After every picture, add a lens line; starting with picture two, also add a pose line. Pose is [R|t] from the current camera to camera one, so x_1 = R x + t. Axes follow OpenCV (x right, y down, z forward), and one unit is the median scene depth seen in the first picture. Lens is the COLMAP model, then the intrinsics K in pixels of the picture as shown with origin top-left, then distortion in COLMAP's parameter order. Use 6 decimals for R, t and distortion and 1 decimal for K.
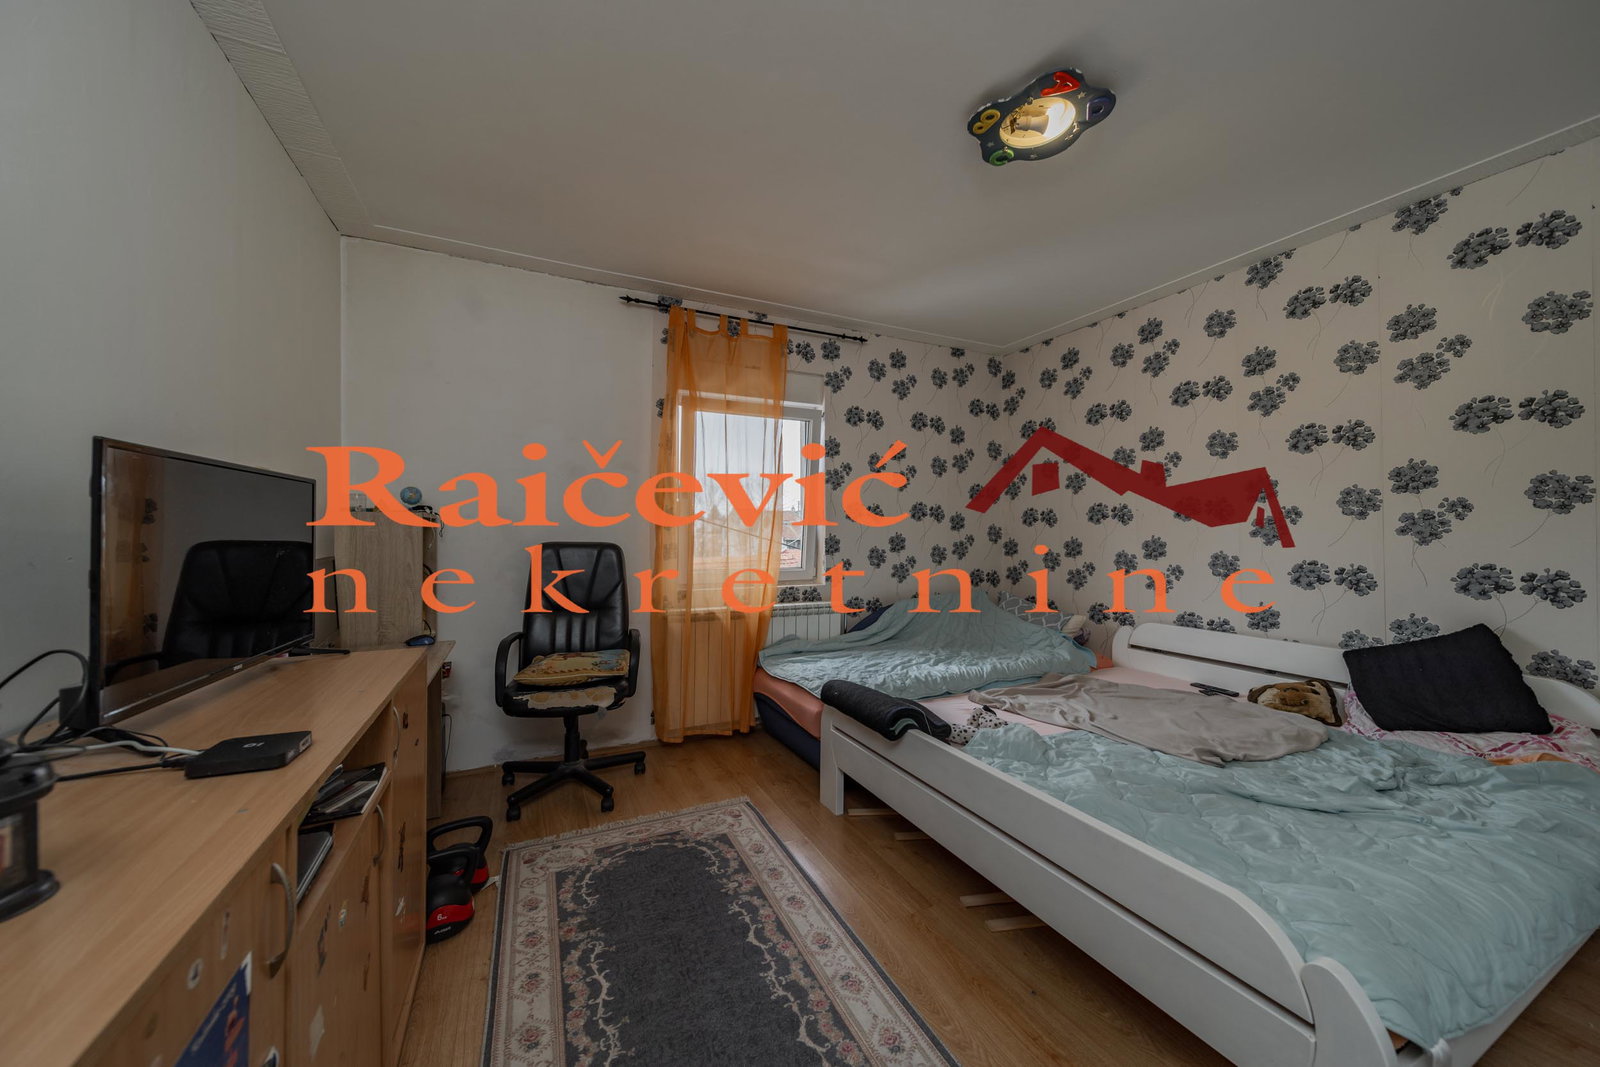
lens RADIAL K [[560.3, 0, 797.6], [0, 560.3, 541.1], [0, 0, 1]] dist [0.000705, 0.000087]
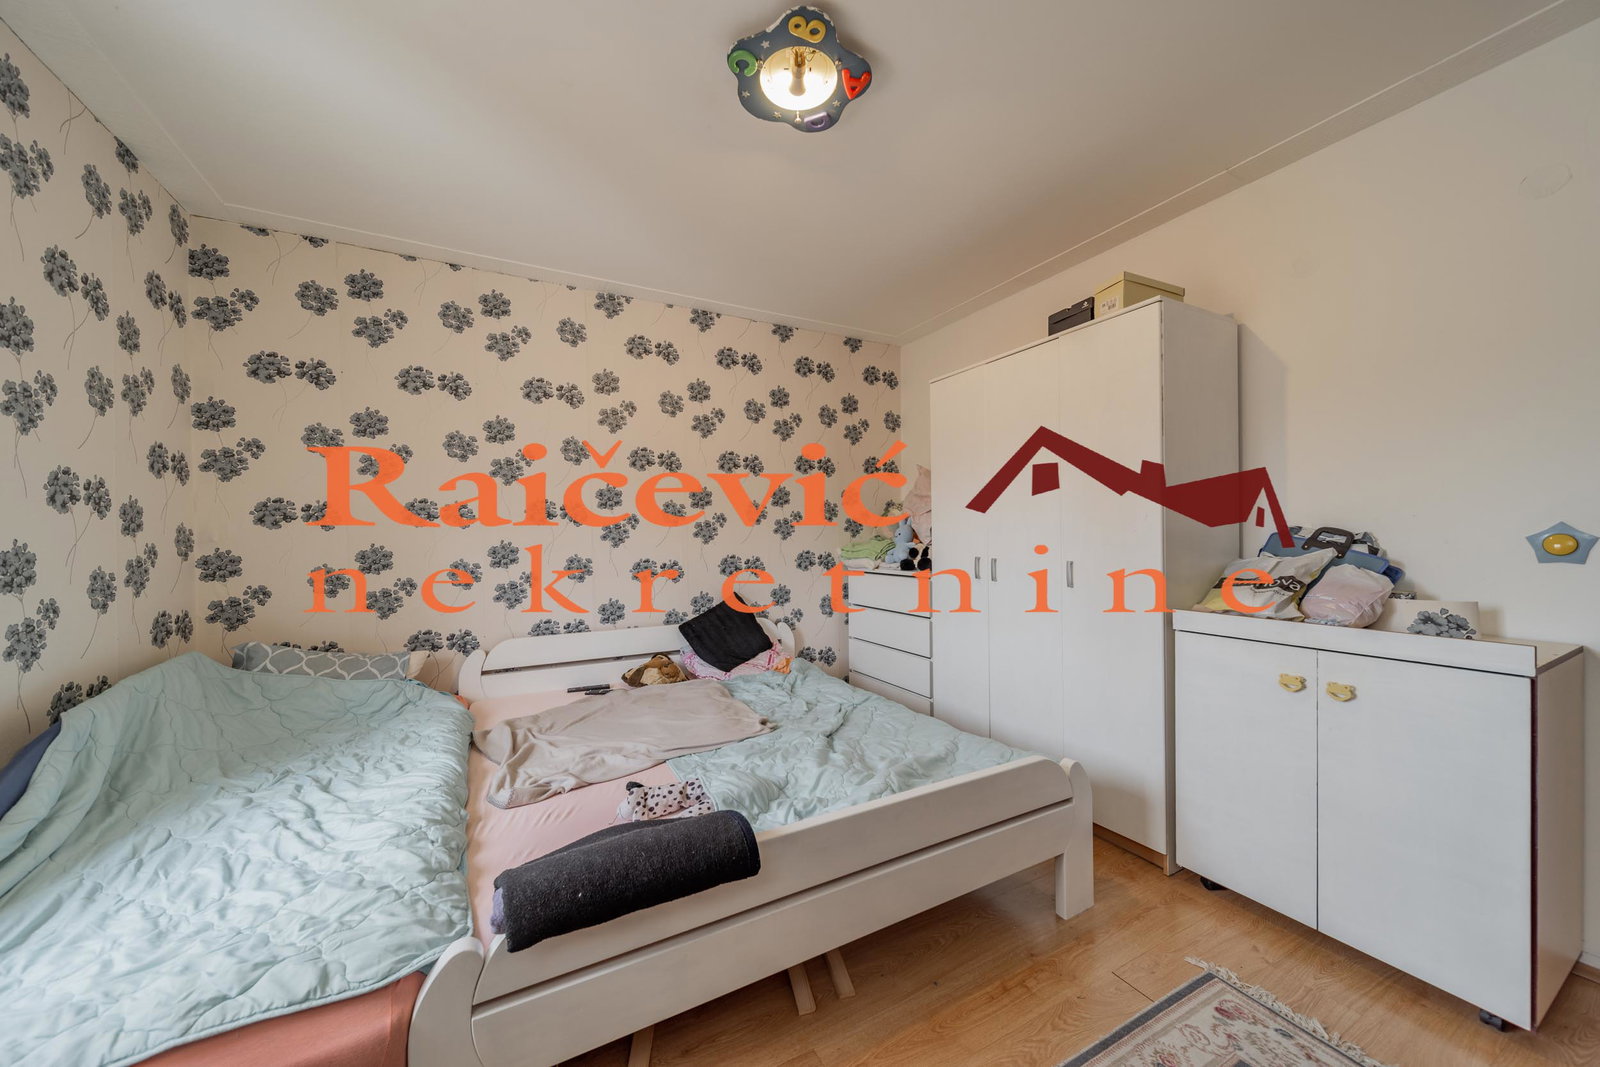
lens RADIAL K [[560.3, 0, 797.6], [0, 560.3, 541.1], [0, 0, 1]] dist [0.000705, 0.000087]
pose [[-0.039928, -0.010257, 0.999150, -0.308819], [0.022529, 0.999684, 0.011163, -0.009721], [-0.998949, 0.022956, -0.039684, 0.677560]]
